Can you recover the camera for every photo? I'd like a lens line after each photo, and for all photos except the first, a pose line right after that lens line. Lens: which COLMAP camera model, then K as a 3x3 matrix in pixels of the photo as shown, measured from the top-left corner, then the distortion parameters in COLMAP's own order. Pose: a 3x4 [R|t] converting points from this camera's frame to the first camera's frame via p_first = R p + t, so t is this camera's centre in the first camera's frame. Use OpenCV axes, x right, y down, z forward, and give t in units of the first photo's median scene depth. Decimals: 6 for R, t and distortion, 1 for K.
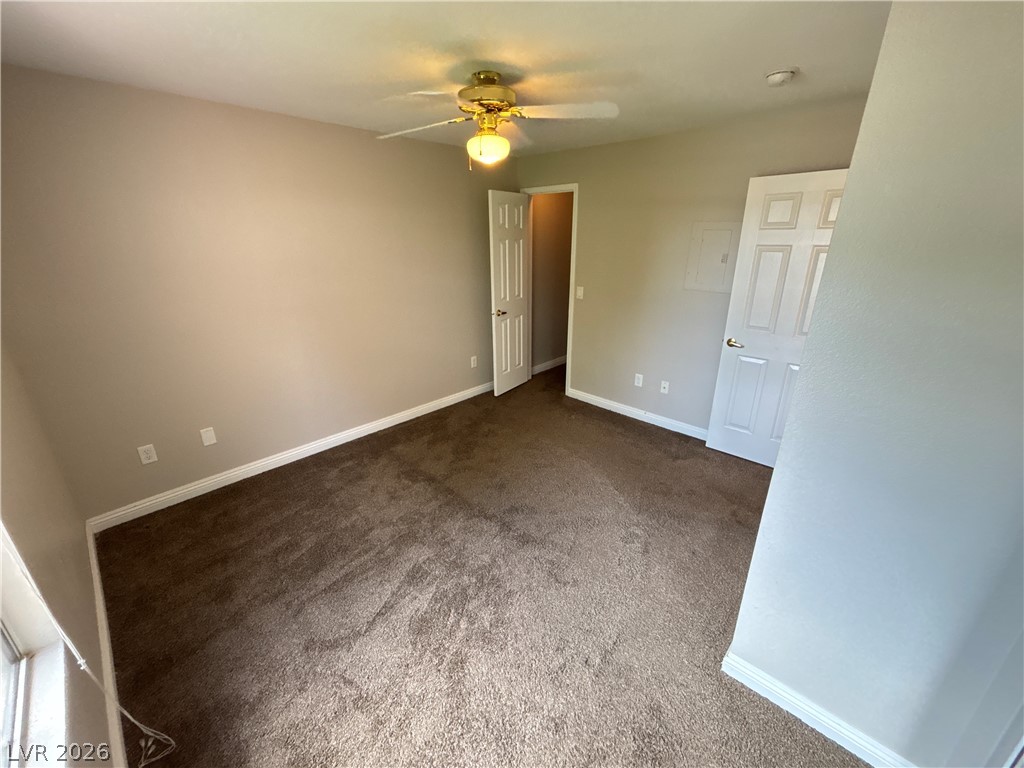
lens RADIAL K [[414.0, 0, 509.8], [0, 414.0, 381.3], [0, 0, 1]] dist [0.002226, -0.000143]
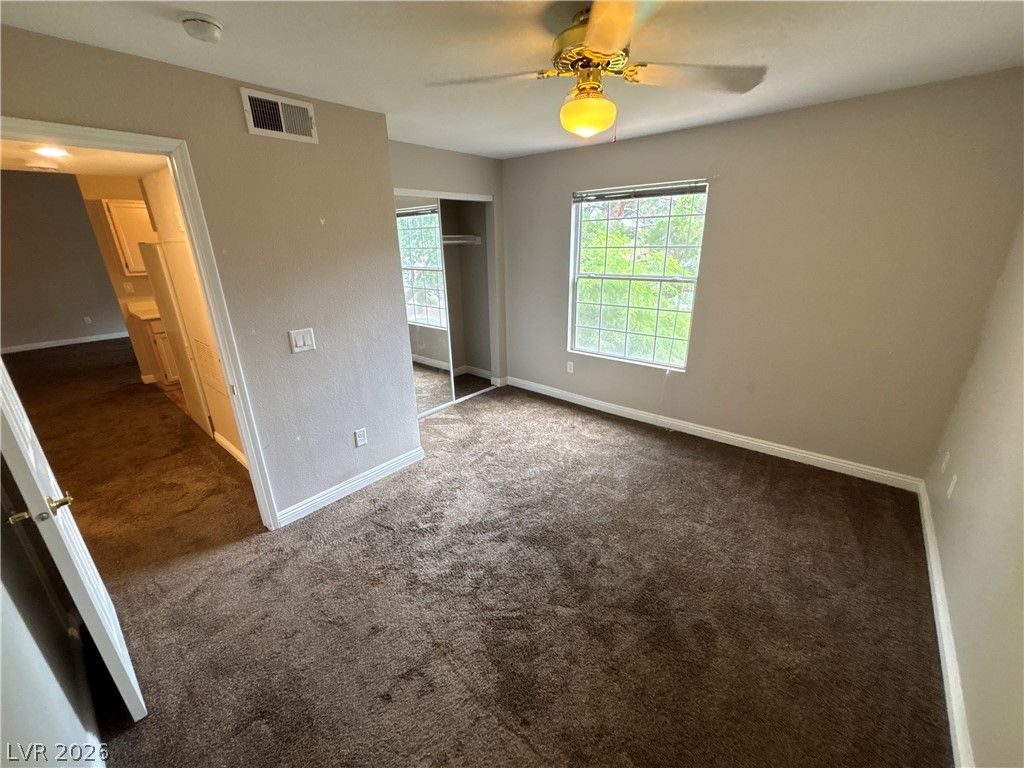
lens RADIAL K [[414.0, 0, 514.3], [0, 414.0, 383.8], [0, 0, 1]] dist [0.002226, -0.000143]
pose [[-0.997207, 0.051417, -0.054166, 0.114851], [0.005886, 0.777127, 0.629317, -0.528049], [0.074451, 0.627240, -0.775259, 1.485491]]
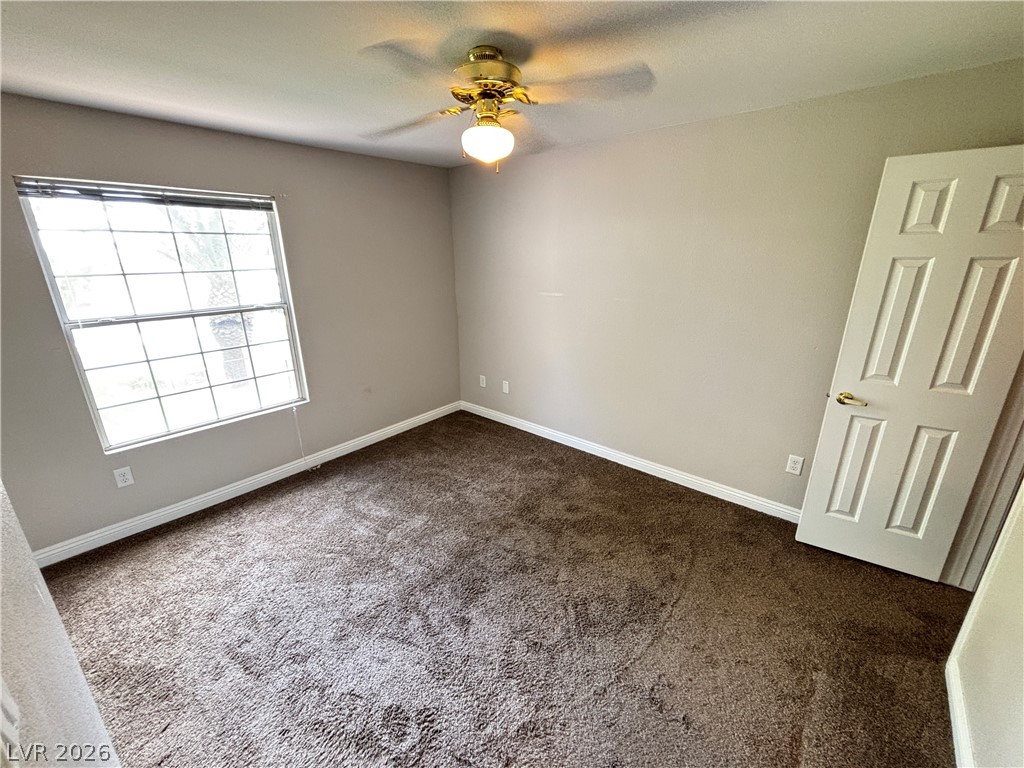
lens RADIAL K [[414.0, 0, 511.4], [0, 414.0, 380.3], [0, 0, 1]] dist [0.002226, -0.000143]
pose [[0.053006, 0.306421, -0.950419, 0.681225], [-0.327632, 0.904409, 0.273315, -0.306198], [0.943317, 0.296900, 0.148333, 0.832902]]
